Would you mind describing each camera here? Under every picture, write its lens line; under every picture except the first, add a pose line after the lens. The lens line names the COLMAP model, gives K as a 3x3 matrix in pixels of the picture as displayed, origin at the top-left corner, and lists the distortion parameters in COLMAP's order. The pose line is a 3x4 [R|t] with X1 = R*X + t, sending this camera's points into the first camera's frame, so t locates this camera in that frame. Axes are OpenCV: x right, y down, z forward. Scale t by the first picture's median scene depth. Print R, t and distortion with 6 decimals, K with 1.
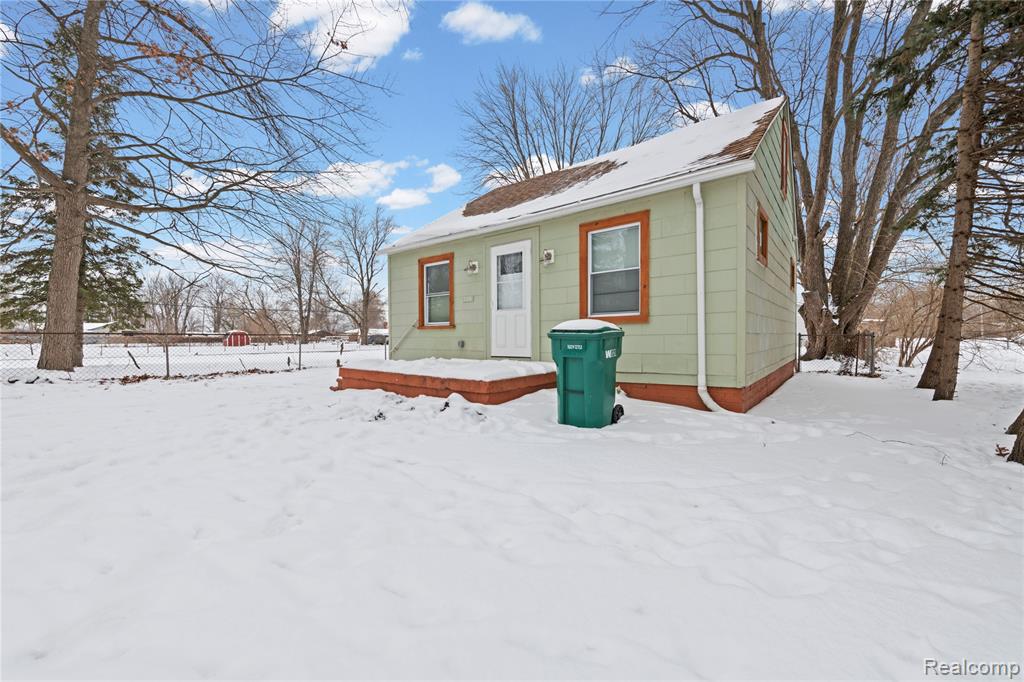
lens RADIAL K [[402.6, 0, 508.8], [0, 402.6, 342.2], [0, 0, 1]] dist [0.006389, -0.000127]
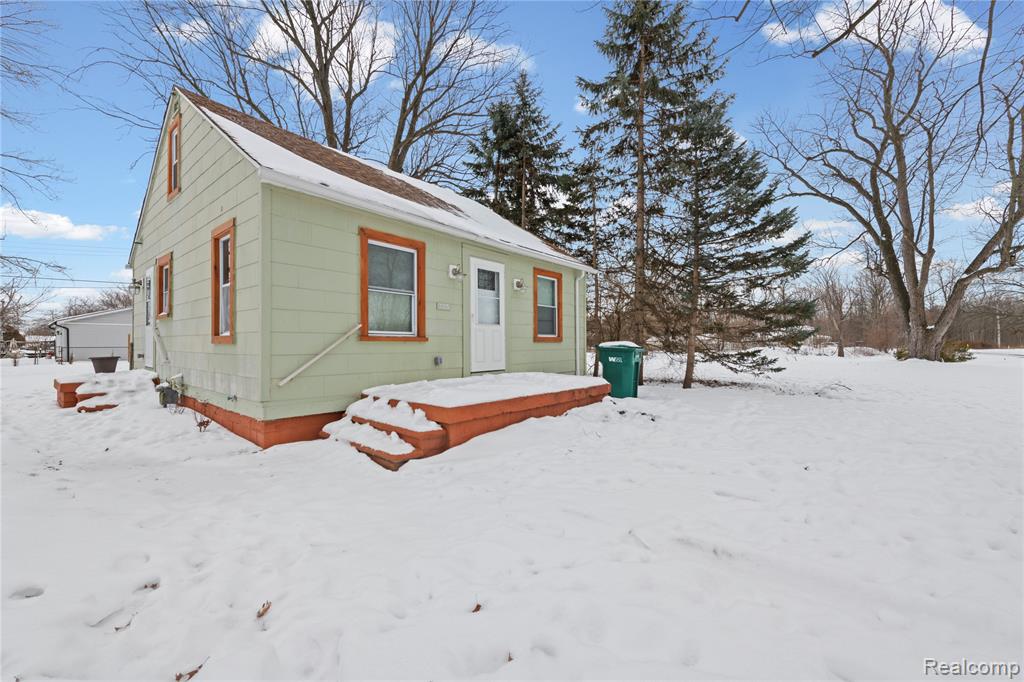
lens RADIAL K [[402.6, 0, 517.5], [0, 402.6, 340.8], [0, 0, 1]] dist [0.006389, -0.000127]
pose [[-0.004549, 0.017702, 0.999833, -1.009506], [0.018749, 0.999669, -0.017614, -0.020435], [-0.999814, 0.018666, -0.004879, 0.922601]]
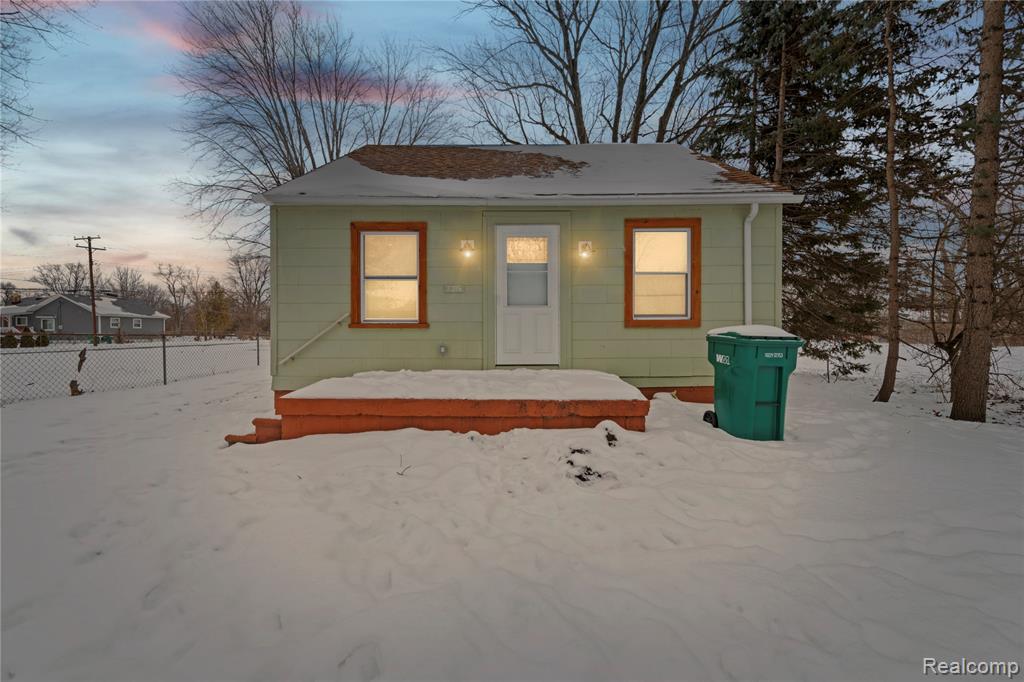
lens RADIAL K [[402.6, 0, 514.2], [0, 402.6, 337.9], [0, 0, 1]] dist [0.006389, -0.000127]
pose [[0.777518, -0.003981, 0.628848, -0.523414], [0.004183, 0.999991, 0.001159, -0.018609], [-0.628846, 0.001729, 0.777528, 0.382665]]
